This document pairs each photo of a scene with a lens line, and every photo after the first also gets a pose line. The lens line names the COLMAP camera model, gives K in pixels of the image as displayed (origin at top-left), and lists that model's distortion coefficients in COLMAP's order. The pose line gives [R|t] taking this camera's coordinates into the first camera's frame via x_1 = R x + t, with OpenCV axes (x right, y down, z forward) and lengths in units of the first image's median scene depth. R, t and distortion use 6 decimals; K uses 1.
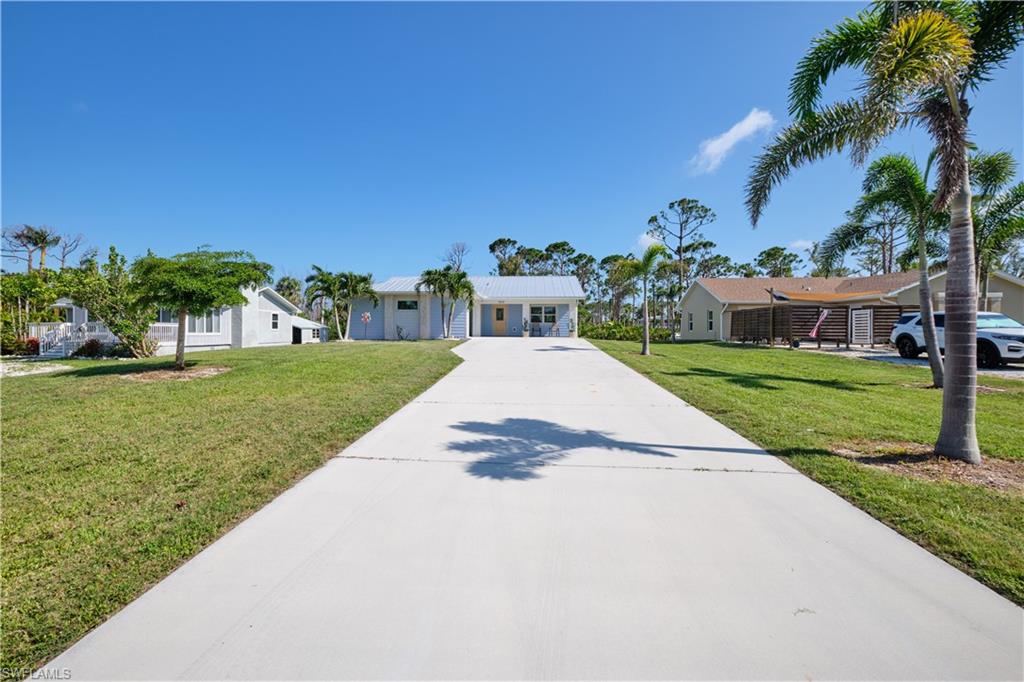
lens RADIAL K [[451.8, 0, 496.7], [0, 451.8, 332.6], [0, 0, 1]] dist [-0.001652, -0.001452]
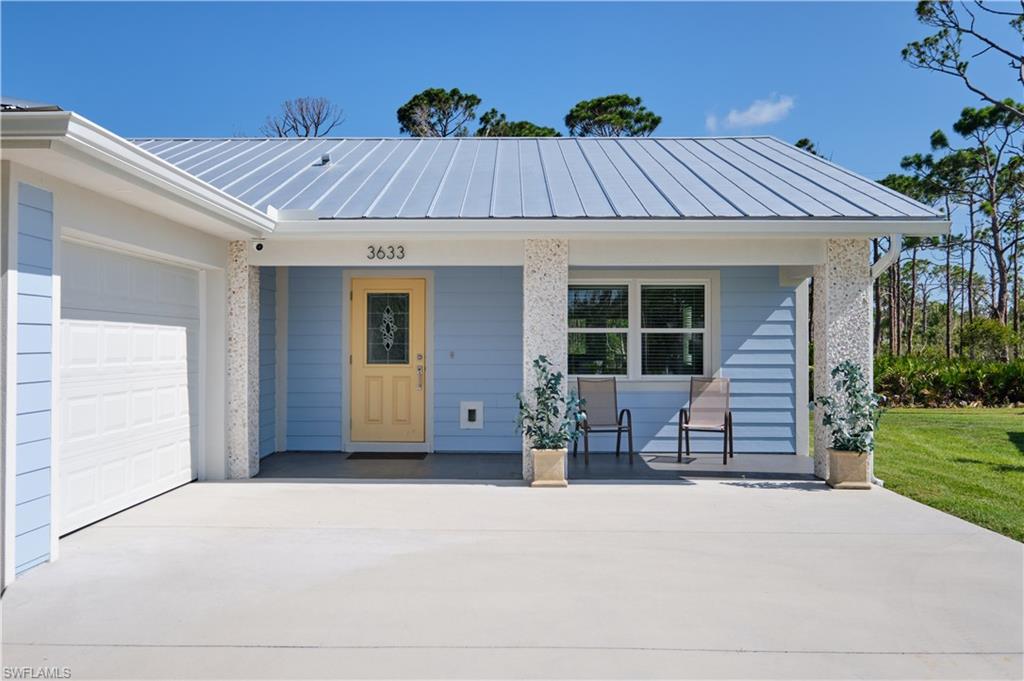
lens RADIAL K [[974.6, 0, 501.0], [0, 974.6, 340.0], [0, 0, 1]] dist [0.000495, 0.012618]
pose [[0.997813, -0.006660, 0.065763, 0.026595], [0.007381, 0.999915, -0.010727, -0.032193], [-0.065686, 0.011189, 0.997778, 0.630947]]
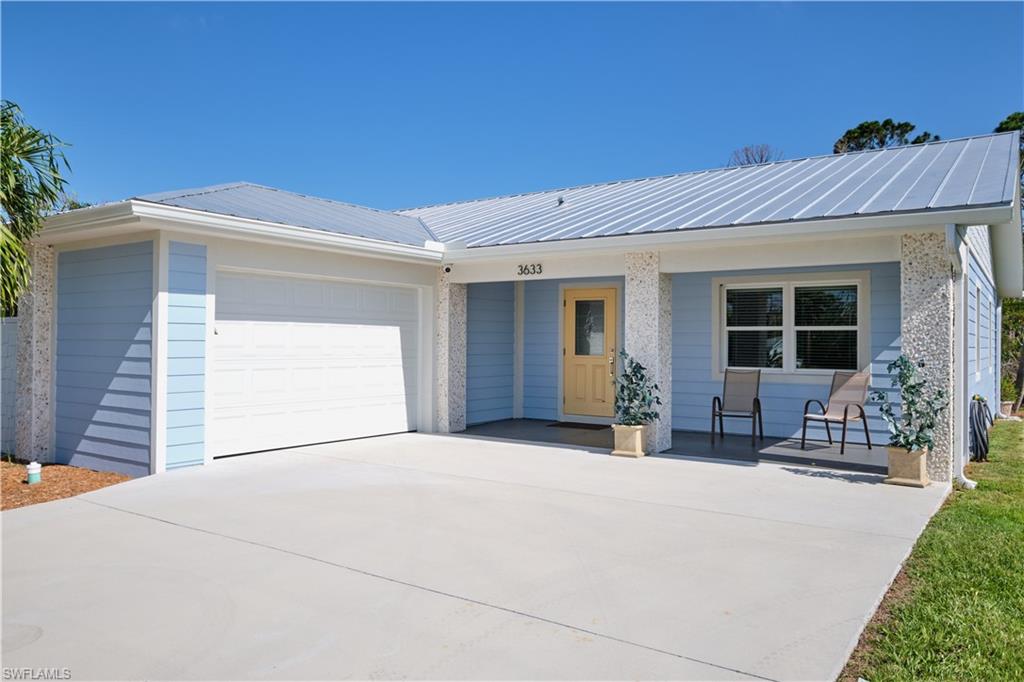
lens RADIAL K [[759.0, 0, 512.0], [0, 759.0, 341.0], [0, 0, 1]] dist [-0.009929, 0.004259]
pose [[0.863495, -0.003057, -0.504348, 0.166434], [-0.003894, 0.999911, -0.012729, -0.029413], [0.504343, 0.012956, 0.863406, 0.663196]]
